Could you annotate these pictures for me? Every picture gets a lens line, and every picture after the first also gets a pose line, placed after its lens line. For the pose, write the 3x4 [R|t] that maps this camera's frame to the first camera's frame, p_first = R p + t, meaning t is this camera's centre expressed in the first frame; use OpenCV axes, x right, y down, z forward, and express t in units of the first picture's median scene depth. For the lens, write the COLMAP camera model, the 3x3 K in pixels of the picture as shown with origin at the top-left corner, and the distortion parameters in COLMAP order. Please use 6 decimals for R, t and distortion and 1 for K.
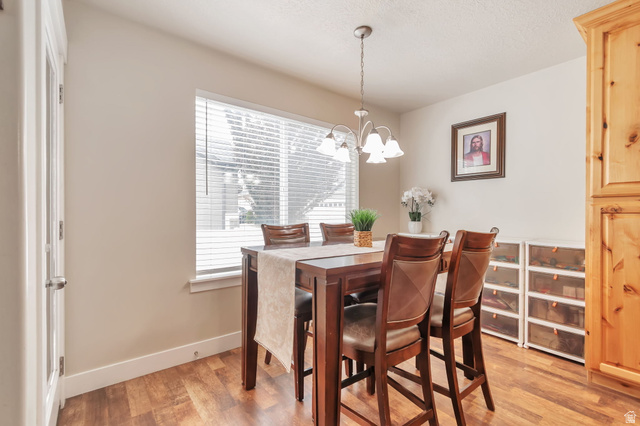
lens RADIAL K [[287.8, 0, 319.9], [0, 287.8, 215.9], [0, 0, 1]] dist [0.000563, 0.000846]
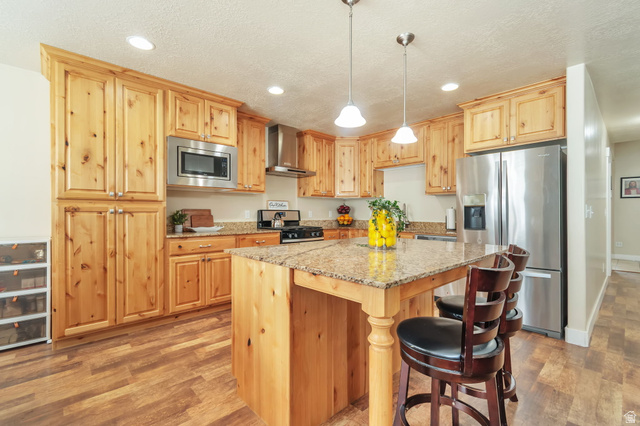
lens RADIAL K [[287.8, 0, 319.0], [0, 287.8, 212.9], [0, 0, 1]] dist [0.000563, 0.000846]
pose [[-0.072034, -0.004051, 0.997394, -0.368664], [0.004063, 0.999982, 0.004355, -0.004858], [-0.997394, 0.004366, -0.072016, -0.026057]]
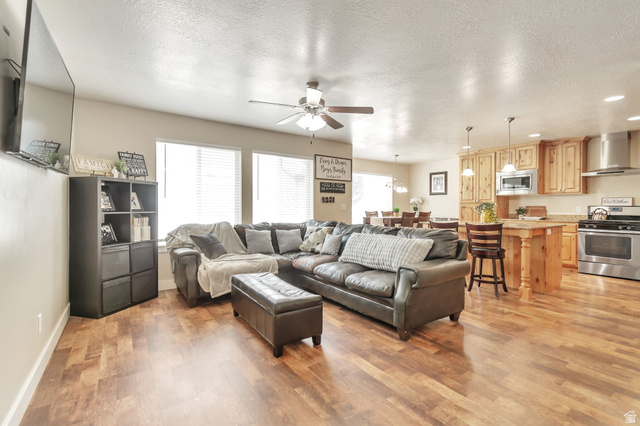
lens RADIAL K [[287.8, 0, 318.6], [0, 287.8, 211.7], [0, 0, 1]] dist [0.000563, 0.000846]
pose [[0.997401, 0.000210, -0.072049, -0.581196], [0.000084, 0.999992, 0.004073, 0.024403], [0.072049, -0.004068, 0.997393, -2.787462]]
